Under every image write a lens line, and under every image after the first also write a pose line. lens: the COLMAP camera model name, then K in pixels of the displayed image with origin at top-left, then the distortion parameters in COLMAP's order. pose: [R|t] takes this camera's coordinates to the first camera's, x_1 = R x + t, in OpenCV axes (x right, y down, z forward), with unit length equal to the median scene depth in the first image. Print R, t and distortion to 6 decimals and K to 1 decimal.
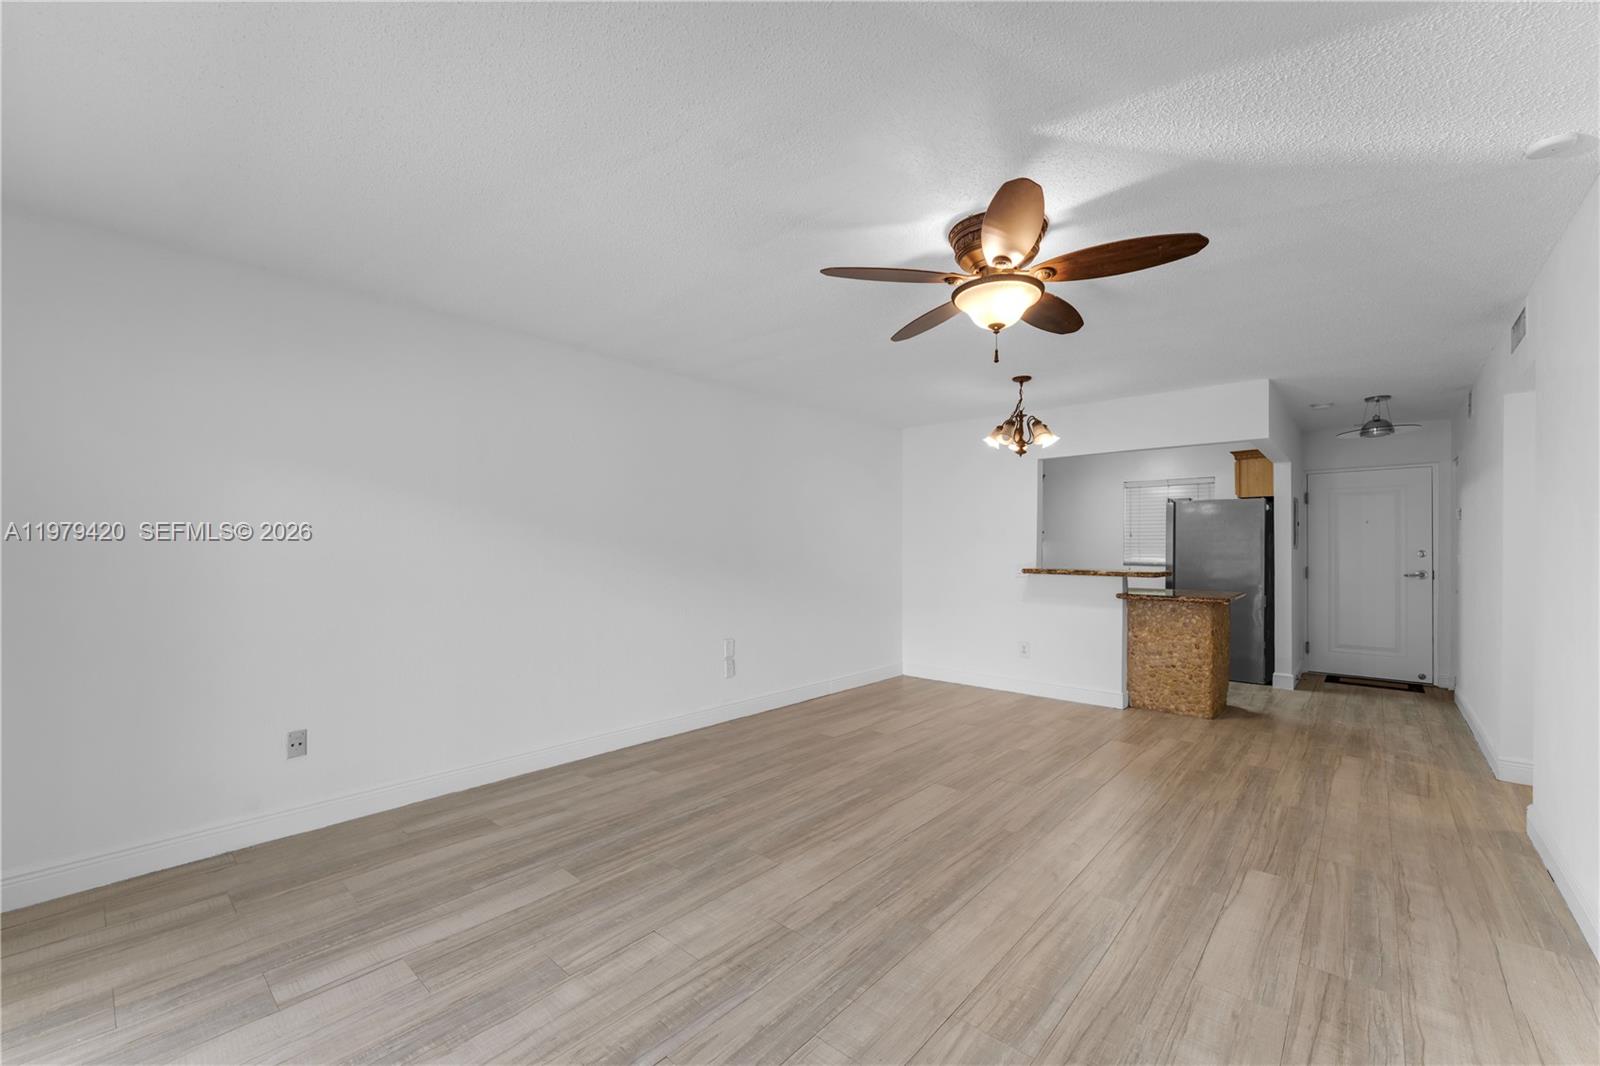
lens RADIAL K [[649.5, 0, 751.5], [0, 649.5, 538.6], [0, 0, 1]] dist [-0.000379, -0.000222]
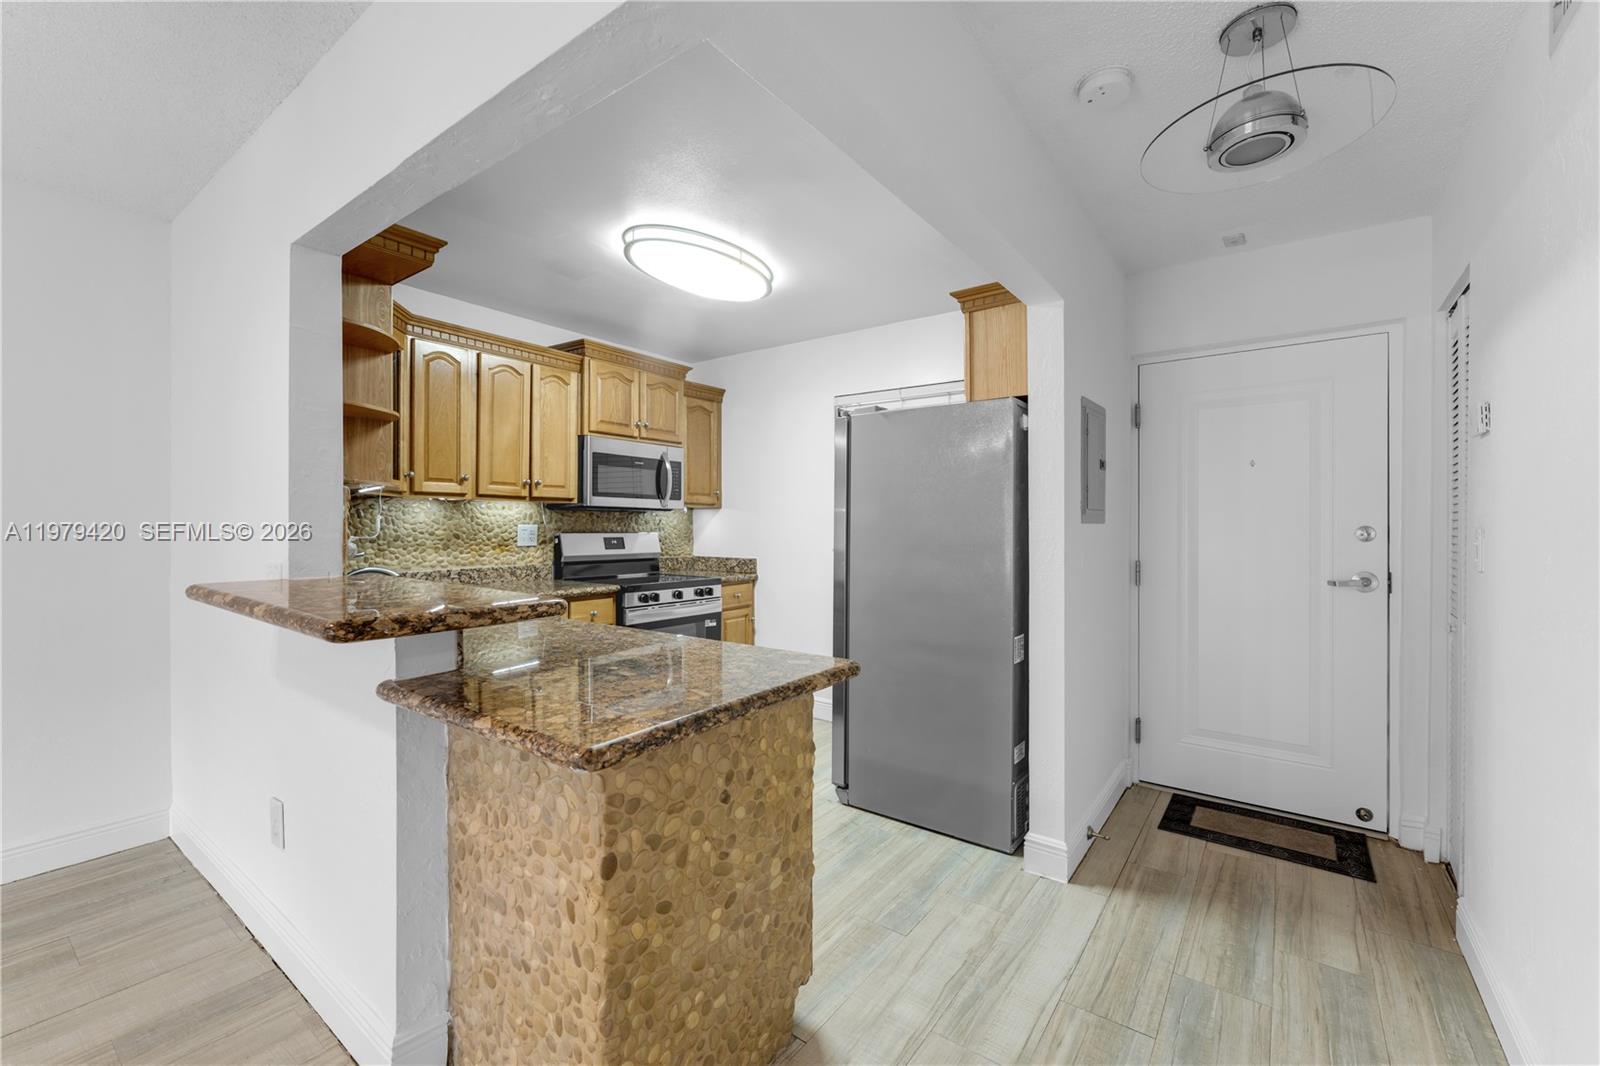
lens RADIAL K [[649.5, 0, 754.4], [0, 649.5, 521.5], [0, 0, 1]] dist [-0.000379, -0.000222]
pose [[0.996377, 0.000102, 0.085048, 0.592496], [-0.000751, 0.999971, 0.007601, 0.012977], [-0.085045, -0.007638, 0.996348, 0.606156]]
